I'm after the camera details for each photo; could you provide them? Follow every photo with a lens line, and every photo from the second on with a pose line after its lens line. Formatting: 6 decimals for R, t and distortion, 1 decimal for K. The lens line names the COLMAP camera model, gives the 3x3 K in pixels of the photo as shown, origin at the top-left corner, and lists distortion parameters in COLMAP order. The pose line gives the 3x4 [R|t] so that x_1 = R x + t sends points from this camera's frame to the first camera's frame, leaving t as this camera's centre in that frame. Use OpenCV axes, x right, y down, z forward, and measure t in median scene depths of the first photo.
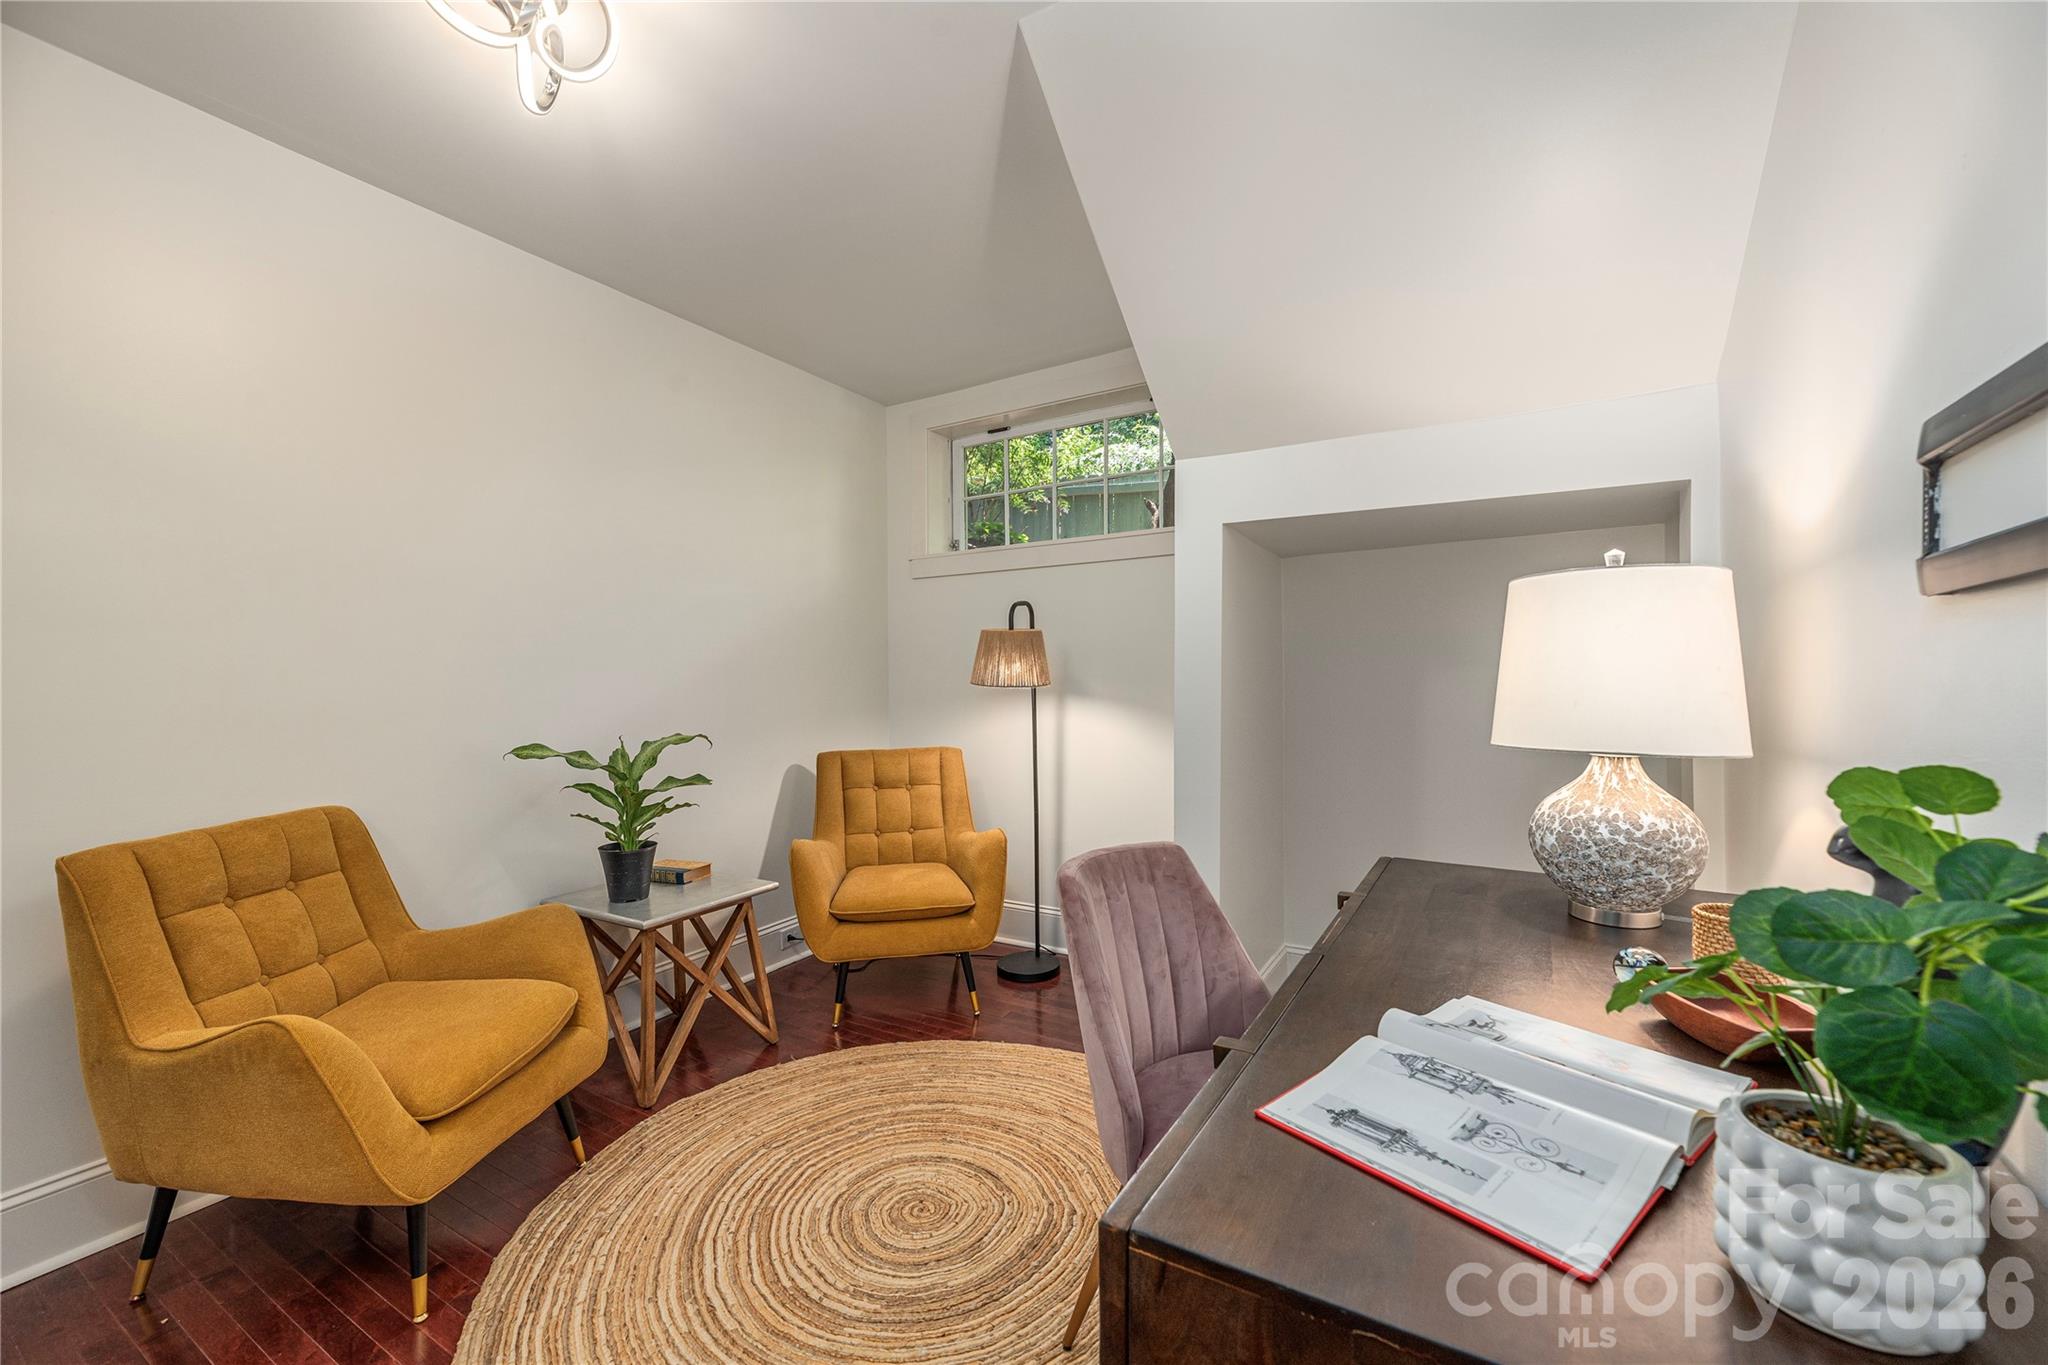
lens RADIAL K [[833.3, 0, 1029.2], [0, 833.3, 692.6], [0, 0, 1]] dist [-0.003882, 0.000472]
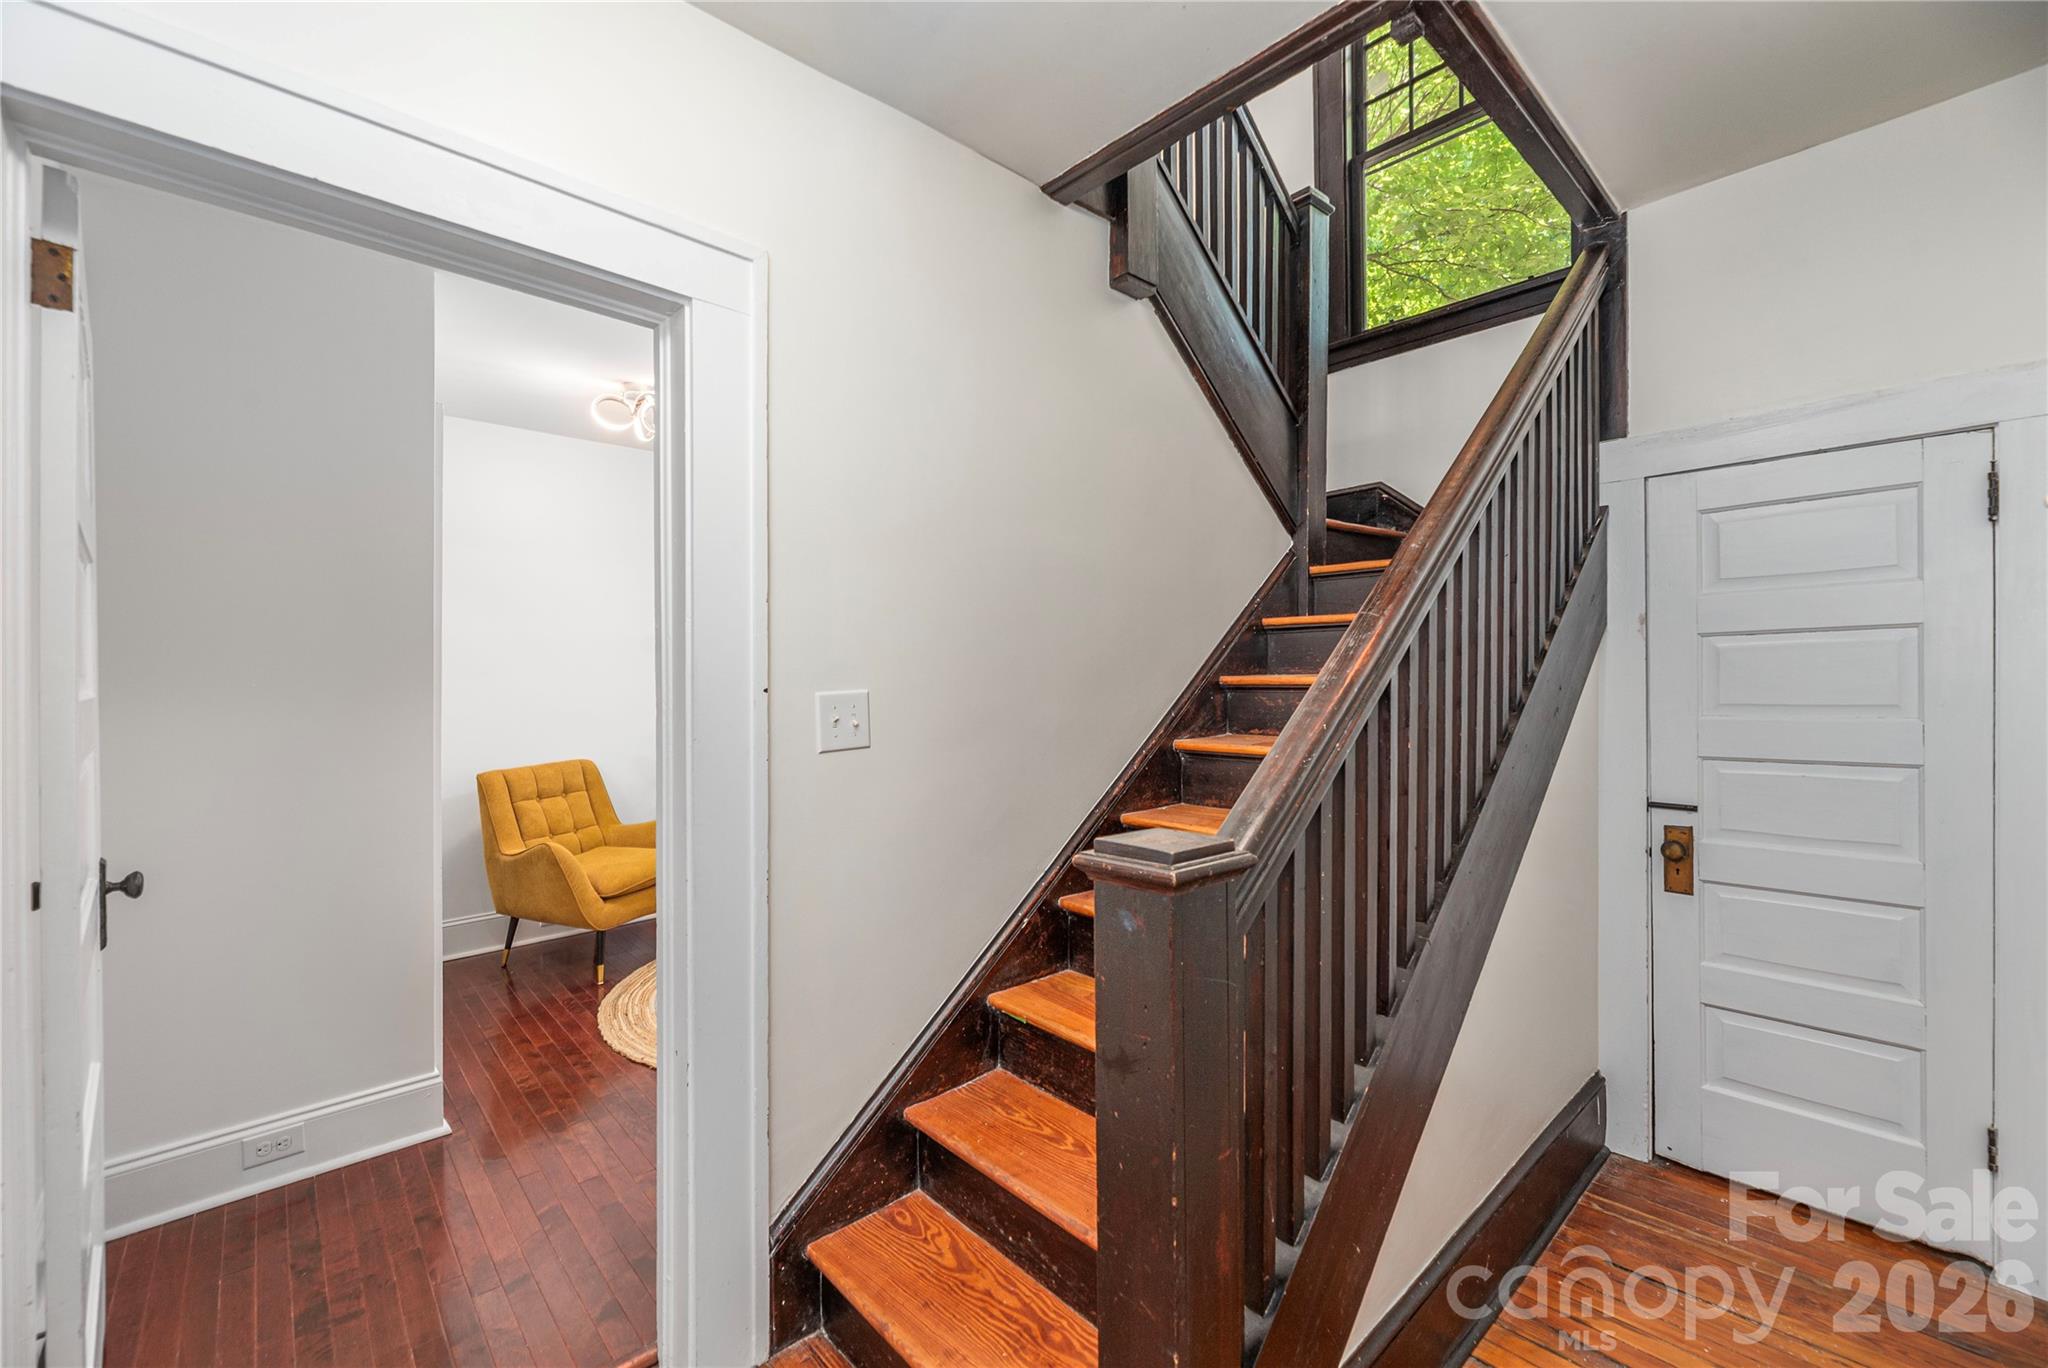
lens RADIAL K [[833.3, 0, 1016.8], [0, 833.3, 699.1], [0, 0, 1]] dist [-0.003882, 0.000472]
pose [[0.952688, -0.001969, -0.303943, 0.942359], [0.003516, 0.999983, 0.004545, -0.018700], [0.303929, -0.005399, 0.952679, -0.732964]]
